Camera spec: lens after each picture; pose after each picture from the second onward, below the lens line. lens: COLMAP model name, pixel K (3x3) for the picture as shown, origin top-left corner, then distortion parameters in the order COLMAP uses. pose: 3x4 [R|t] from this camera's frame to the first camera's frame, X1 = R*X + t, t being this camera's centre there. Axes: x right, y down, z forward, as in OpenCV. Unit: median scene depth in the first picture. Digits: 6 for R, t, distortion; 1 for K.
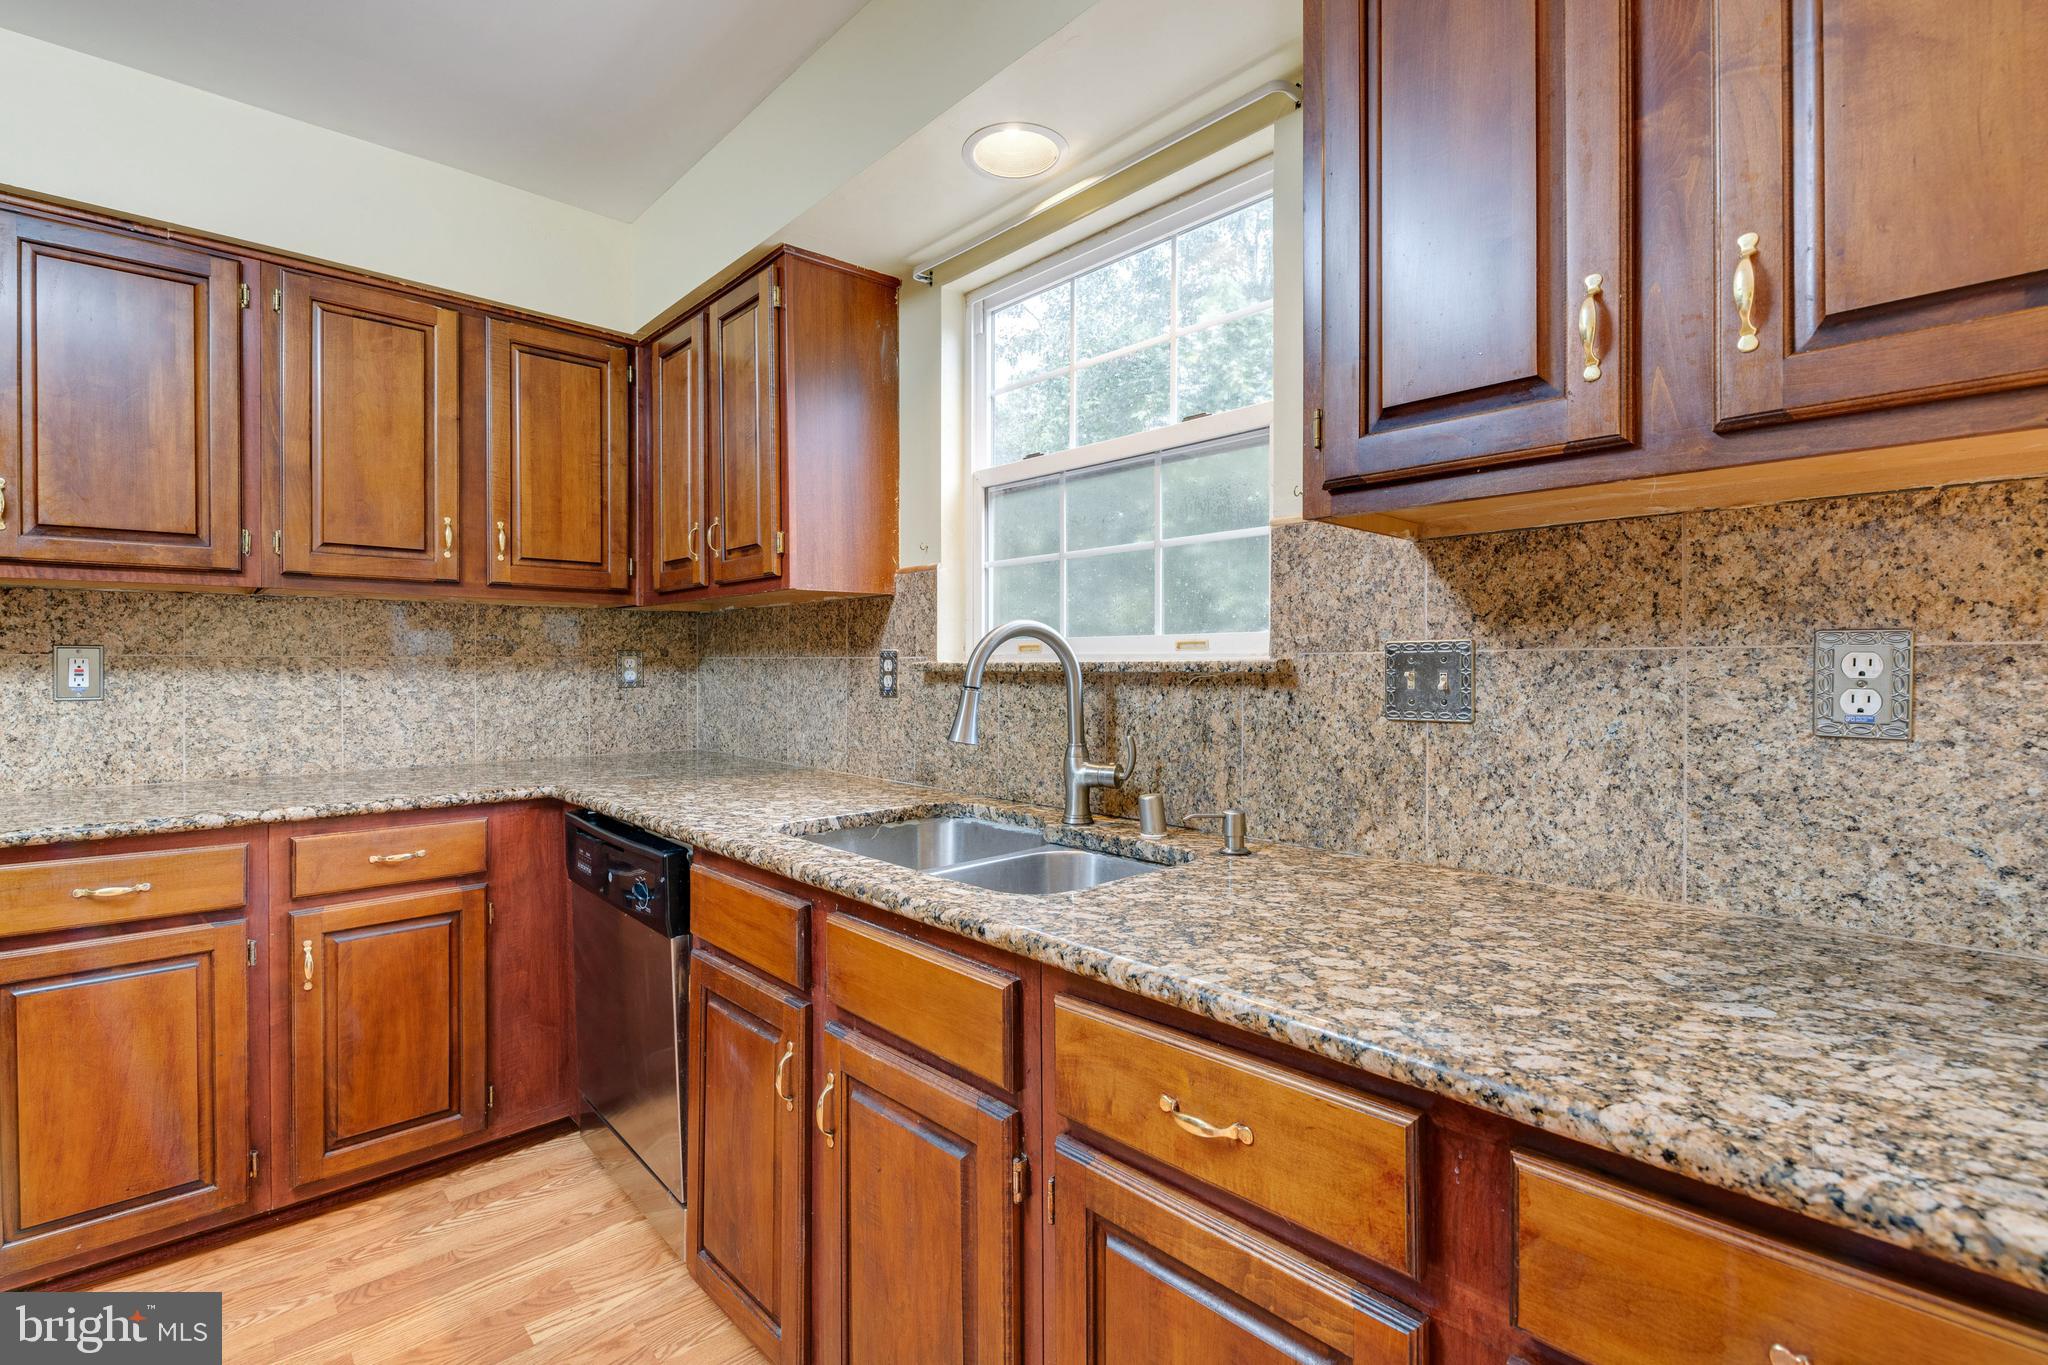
lens RADIAL K [[903.7, 0, 1031.4], [0, 903.7, 674.0], [0, 0, 1]] dist [0.001426, -0.001627]
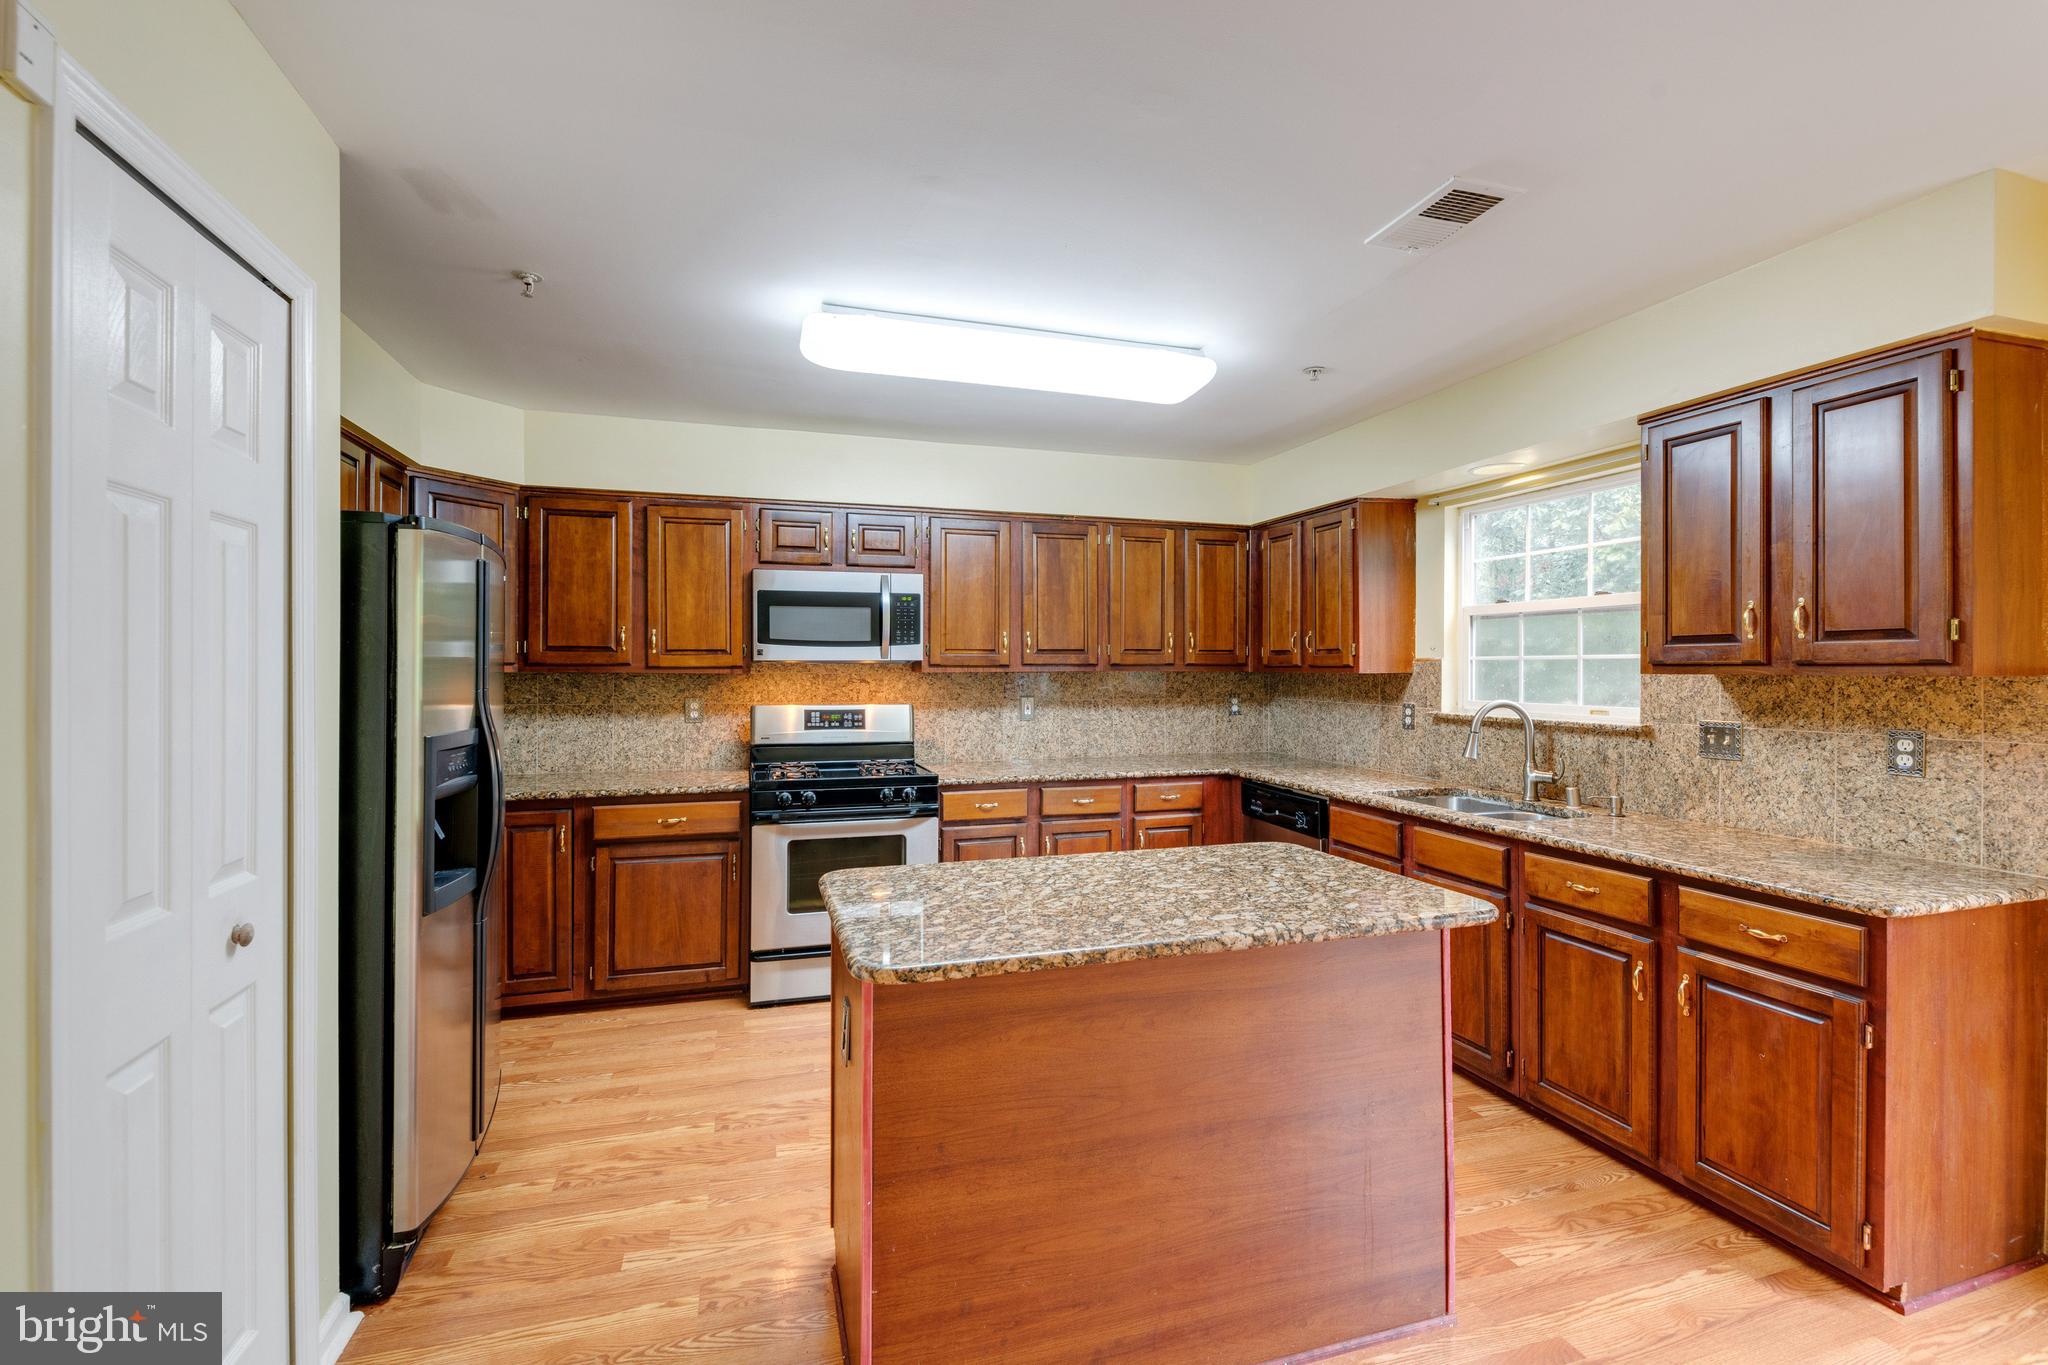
lens RADIAL K [[903.7, 0, 1015.7], [0, 903.7, 666.7], [0, 0, 1]] dist [0.001426, -0.001627]
pose [[0.898678, 0.002572, -0.438602, -0.100397], [-0.005897, 0.999963, -0.006218, -0.116554], [0.438570, 0.008174, 0.898660, -1.351690]]
